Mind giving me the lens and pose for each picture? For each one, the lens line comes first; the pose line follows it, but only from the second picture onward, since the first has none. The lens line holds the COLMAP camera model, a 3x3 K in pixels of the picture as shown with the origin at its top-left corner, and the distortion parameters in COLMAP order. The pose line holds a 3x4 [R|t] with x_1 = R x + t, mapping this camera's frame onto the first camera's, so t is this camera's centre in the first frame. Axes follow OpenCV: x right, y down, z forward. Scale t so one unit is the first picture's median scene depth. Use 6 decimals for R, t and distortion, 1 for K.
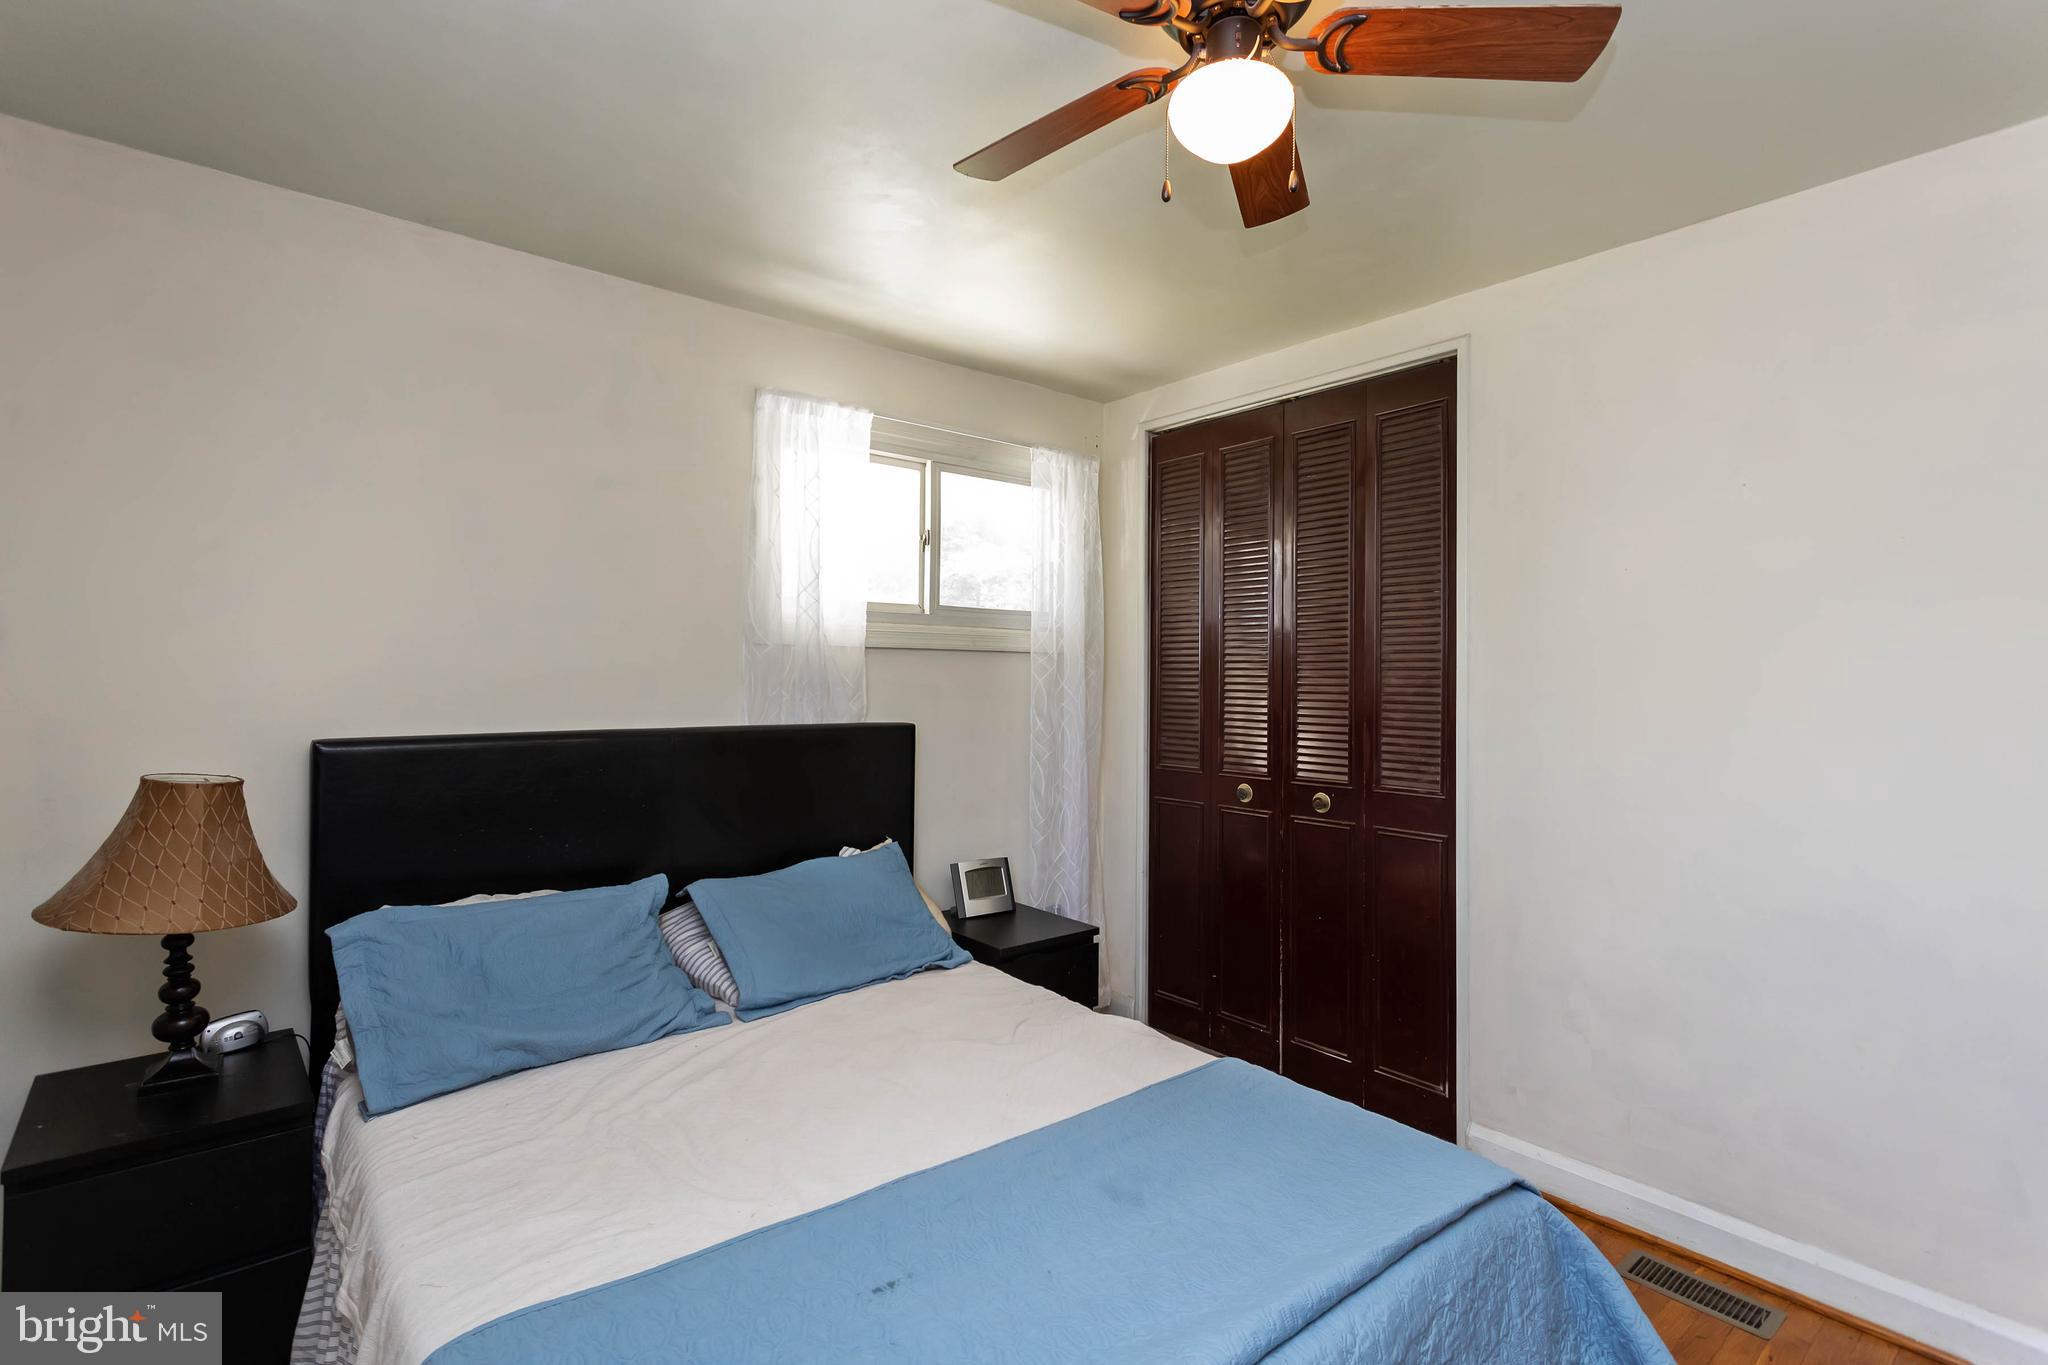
lens RADIAL K [[967.1, 0, 1019.8], [0, 967.1, 682.5], [0, 0, 1]] dist [0.000697, 0.000753]
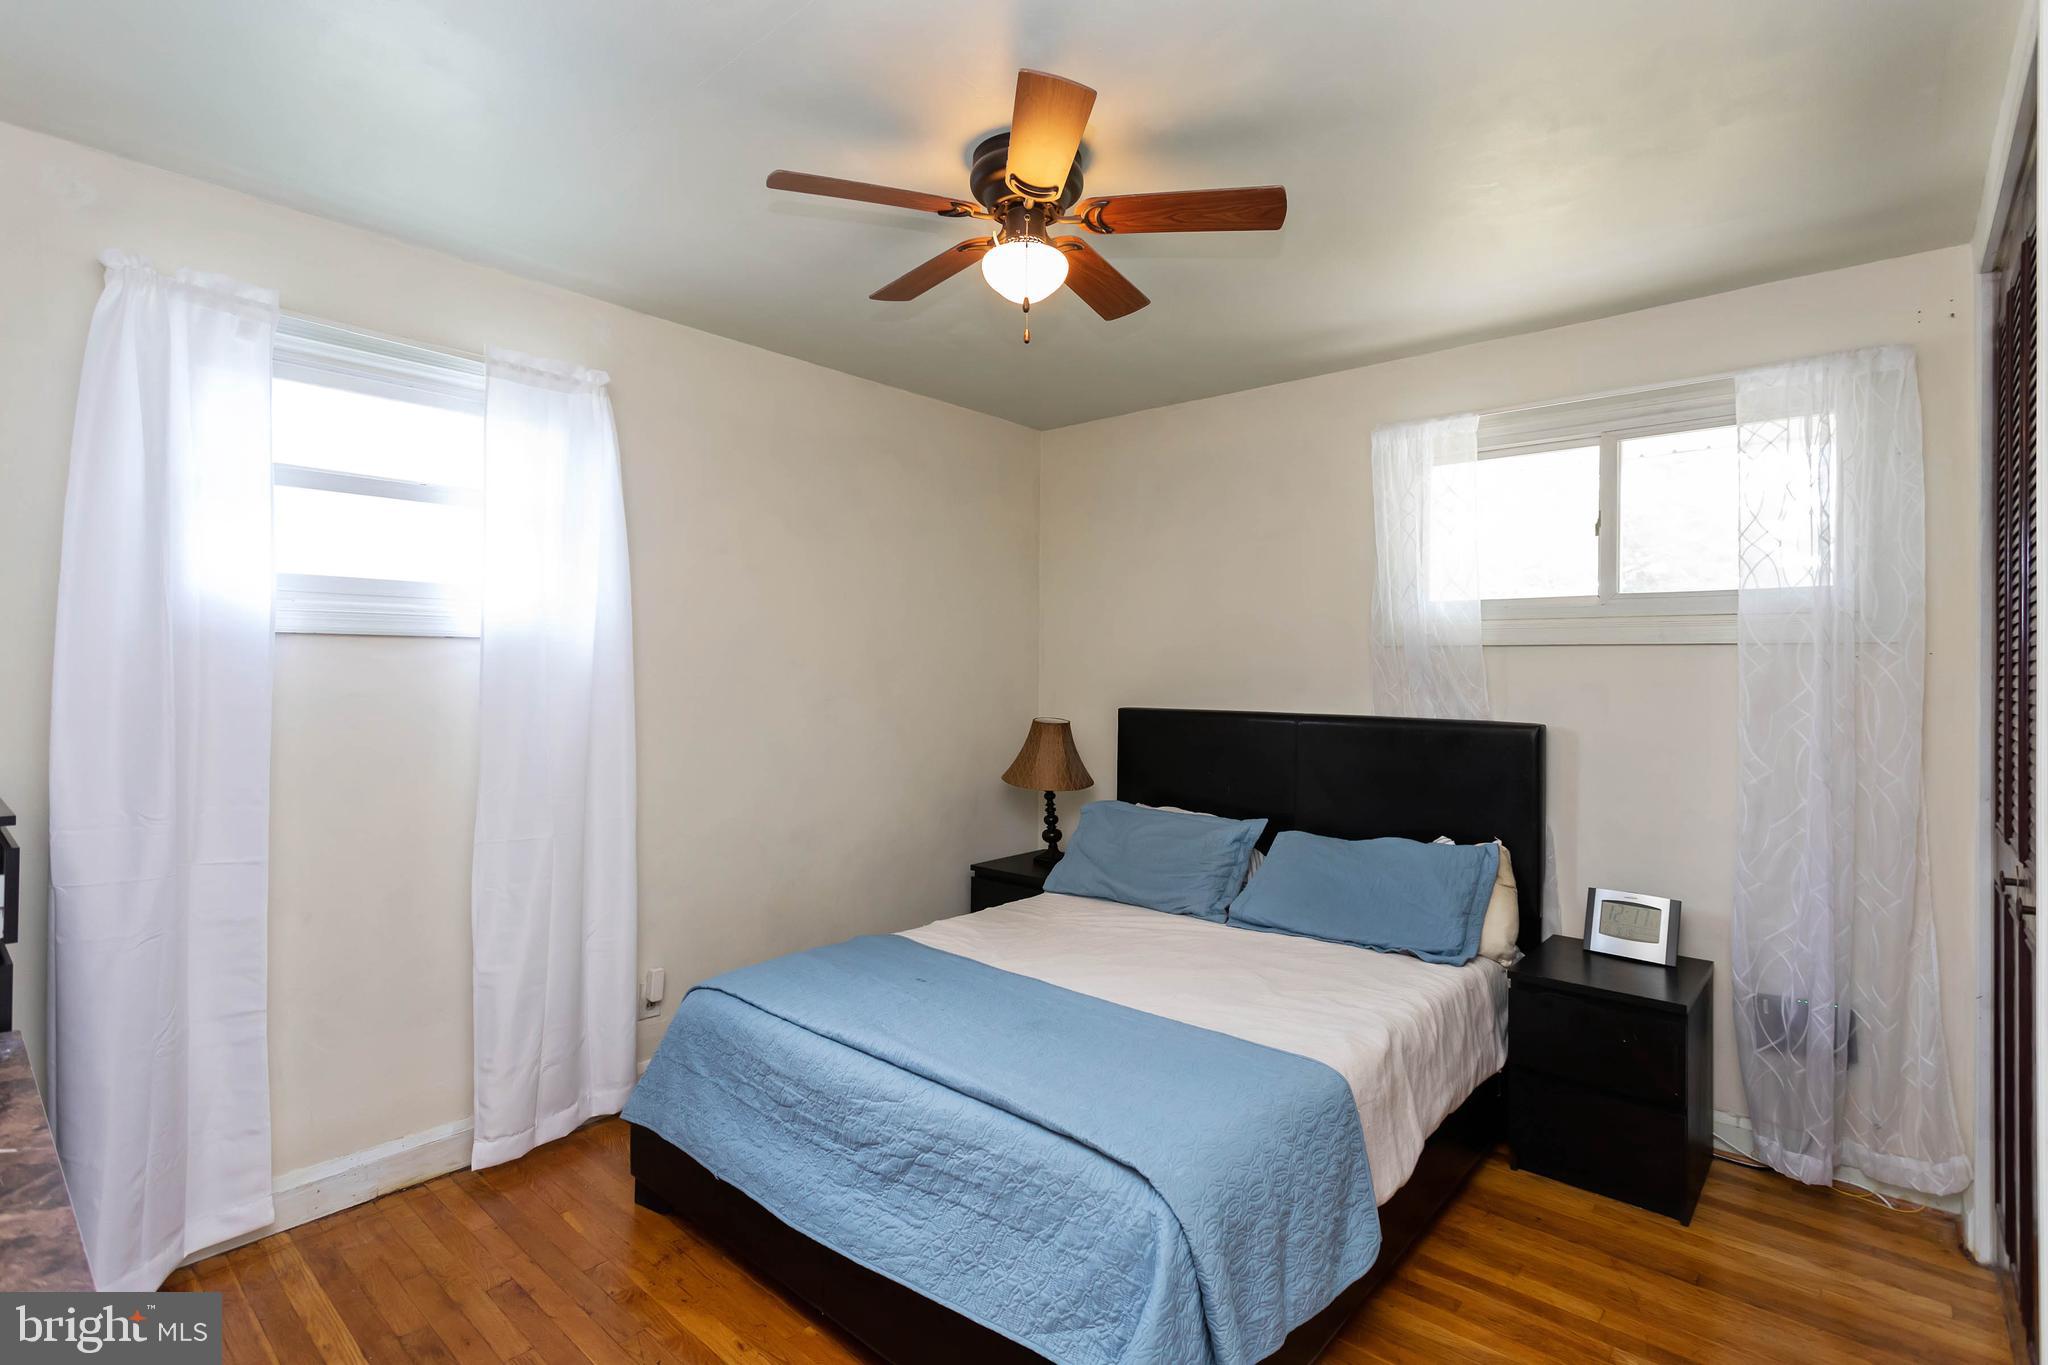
lens RADIAL K [[979.5, 0, 1025.4], [0, 979.5, 690.1], [0, 0, 1]] dist [-0.002443, -0.000071]
pose [[0.156792, 0.020223, -0.987425, 0.834942], [-0.009713, 0.999774, 0.018934, -0.005939], [0.987584, 0.006622, 0.156953, 0.397552]]
